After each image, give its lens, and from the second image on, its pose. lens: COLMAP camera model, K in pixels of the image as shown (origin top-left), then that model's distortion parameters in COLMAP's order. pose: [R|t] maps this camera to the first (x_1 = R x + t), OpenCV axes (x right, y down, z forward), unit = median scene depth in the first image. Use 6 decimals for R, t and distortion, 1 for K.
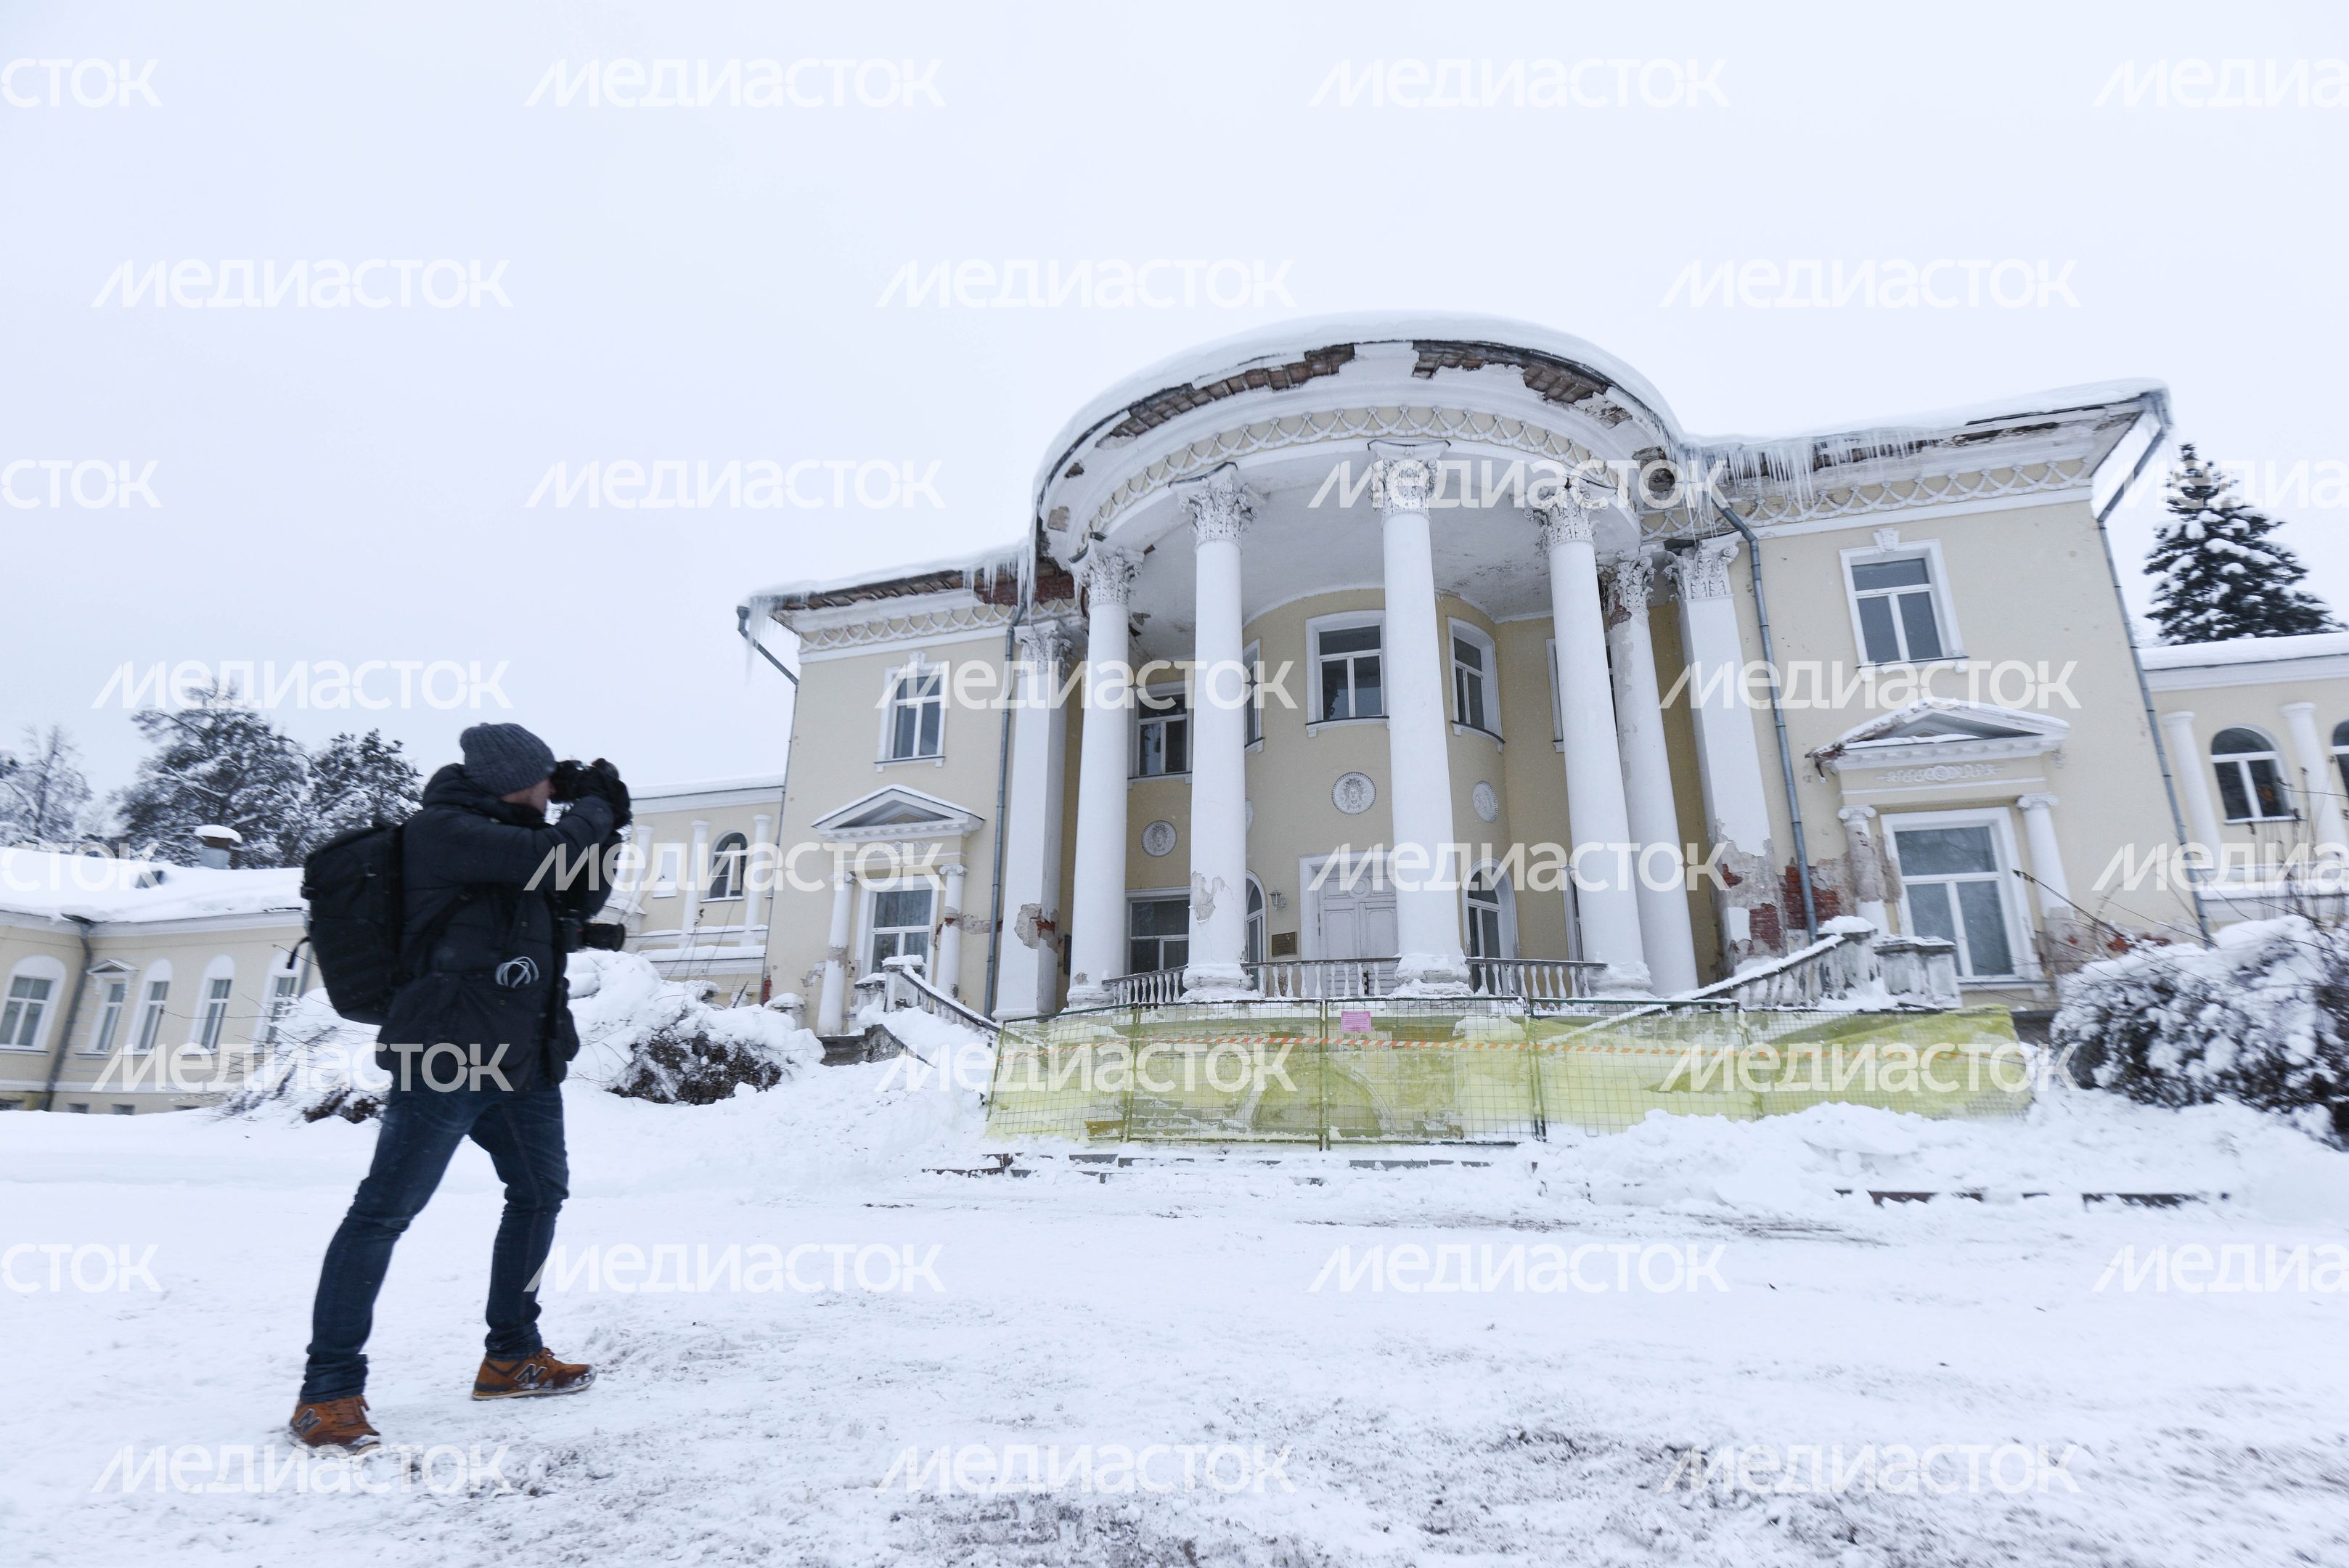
lens RADIAL K [[1108.2, 0, 1180.6], [0, 1108.2, 840.1], [0, 0, 1]] dist [0.013097, -0.010275]
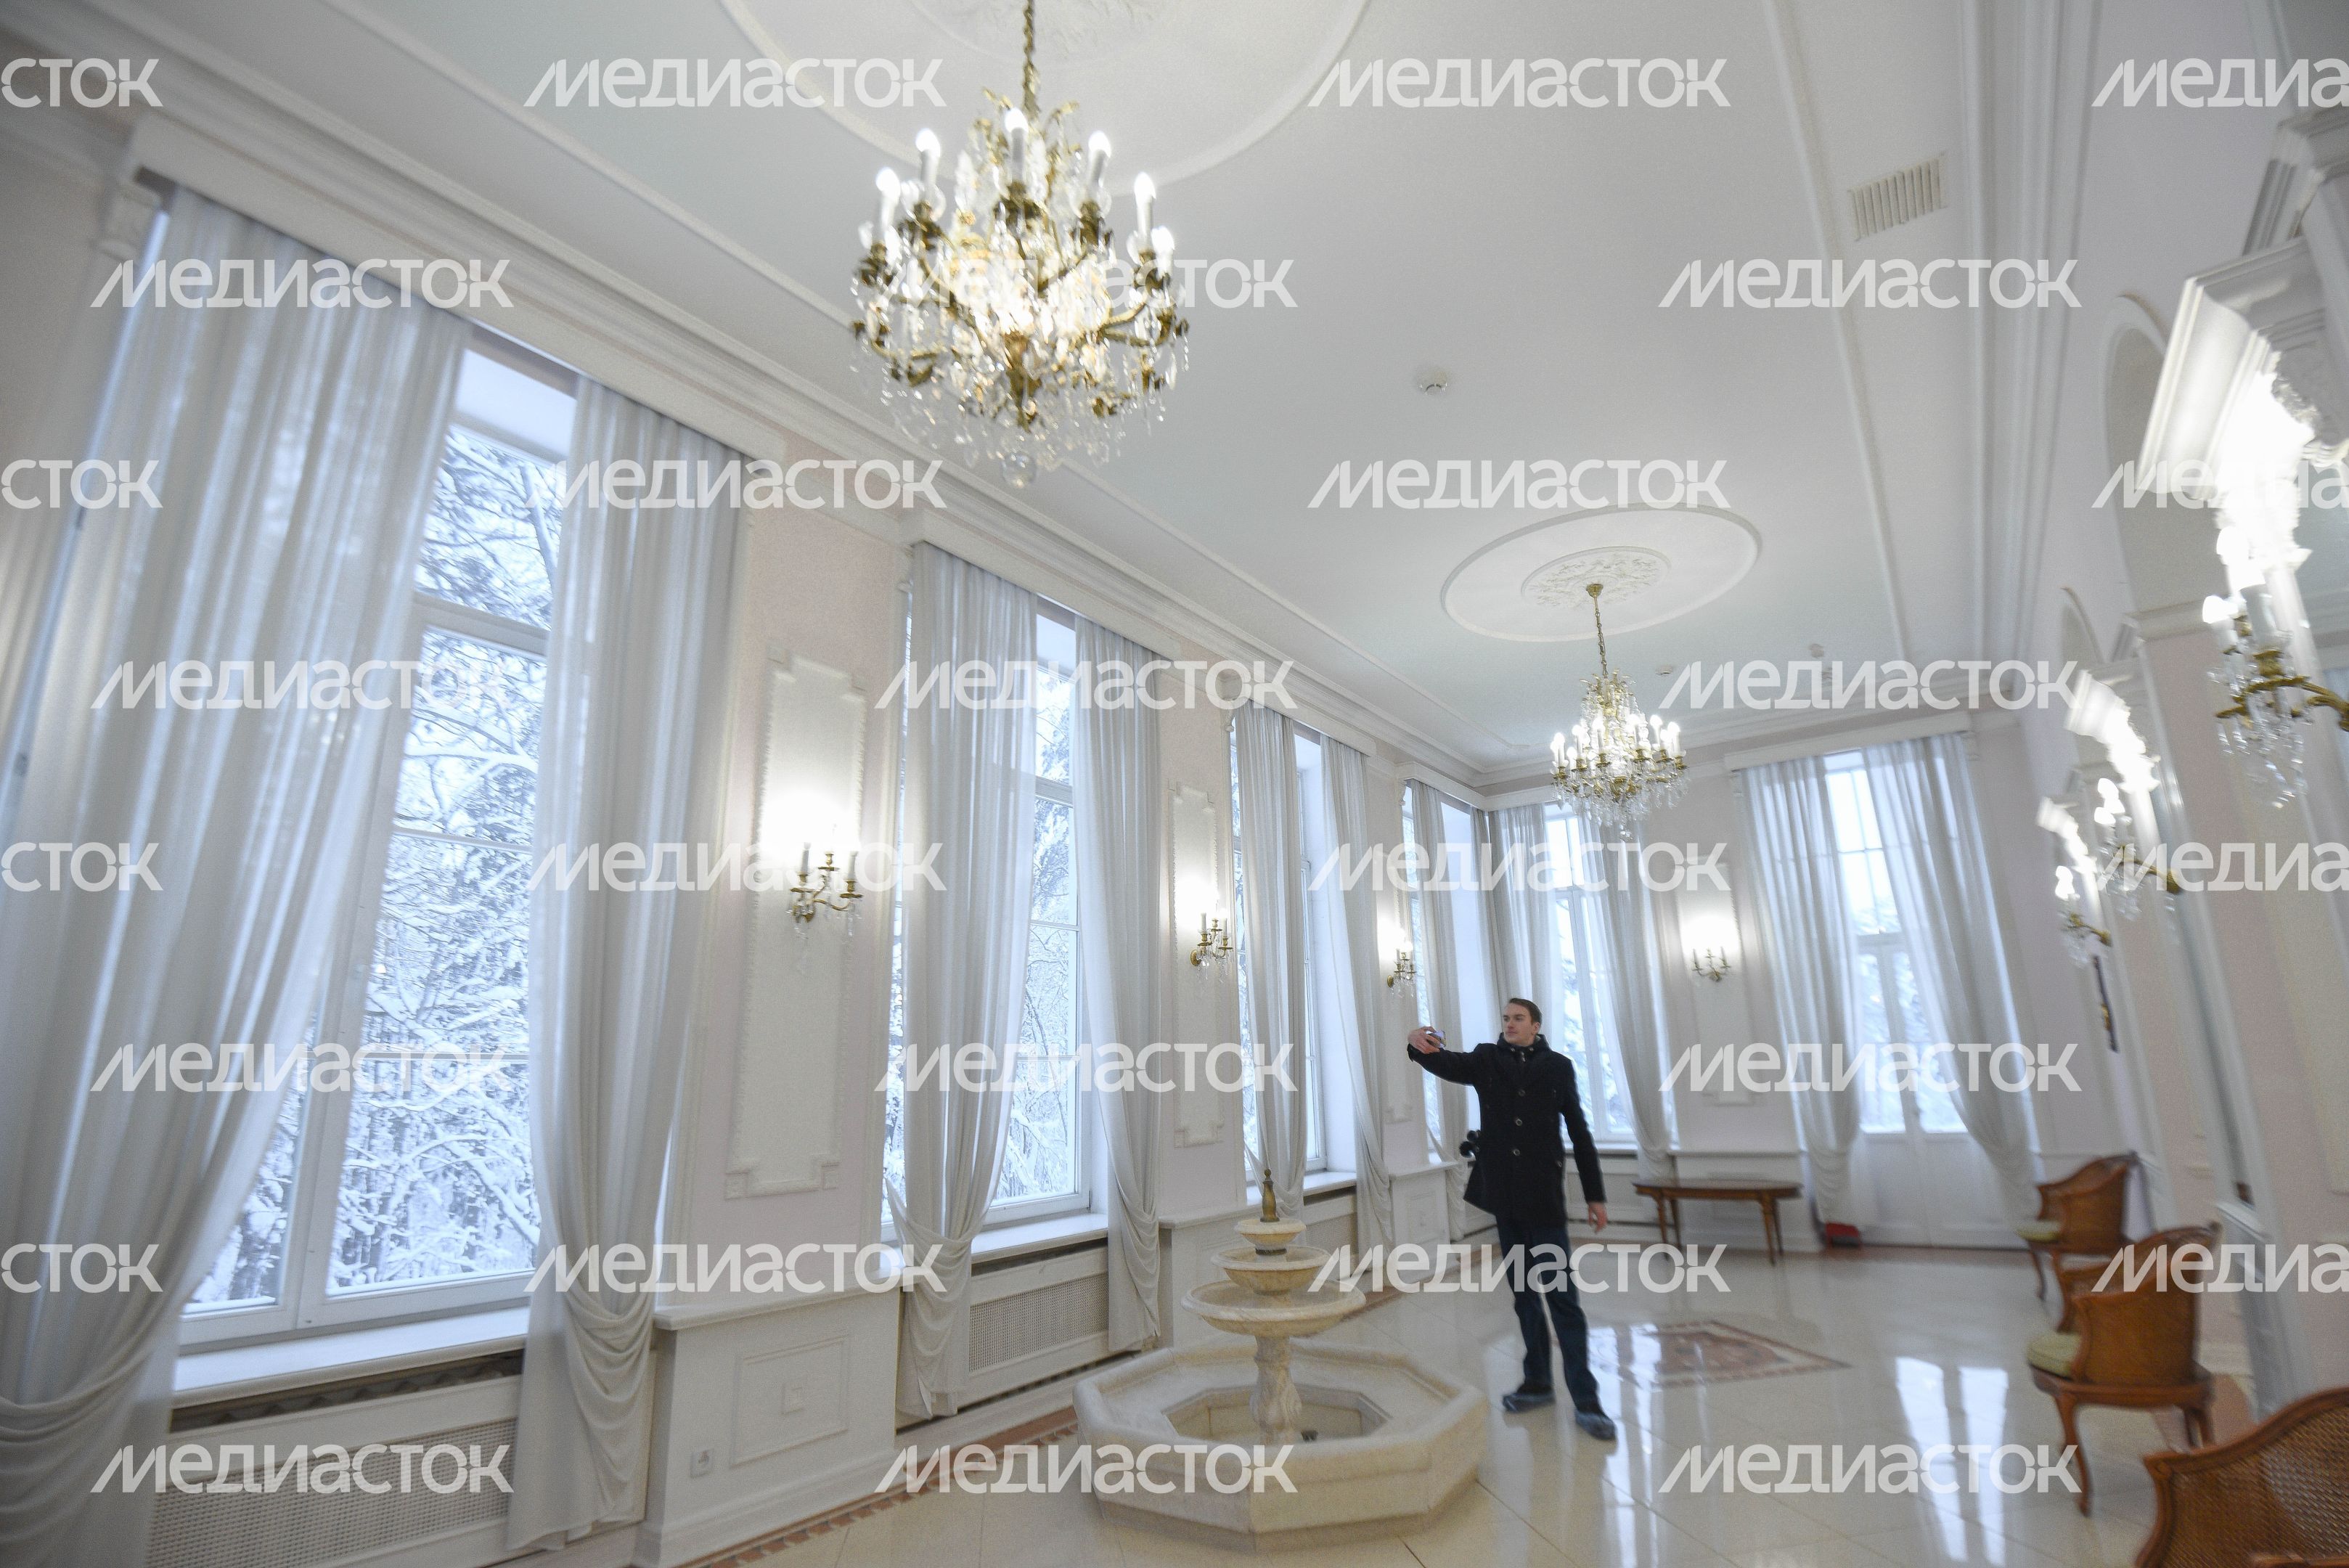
lens RADIAL K [[1108.2, 0, 1180.6], [0, 1108.2, 840.1], [0, 0, 1]] dist [0.013097, -0.010275]
pose [[1.000000, 0.000443, 0.000332, -0.000384], [-0.000443, 1.000000, 0.000294, -0.361807], [-0.000332, -0.000294, 1.000000, -0.000258]]
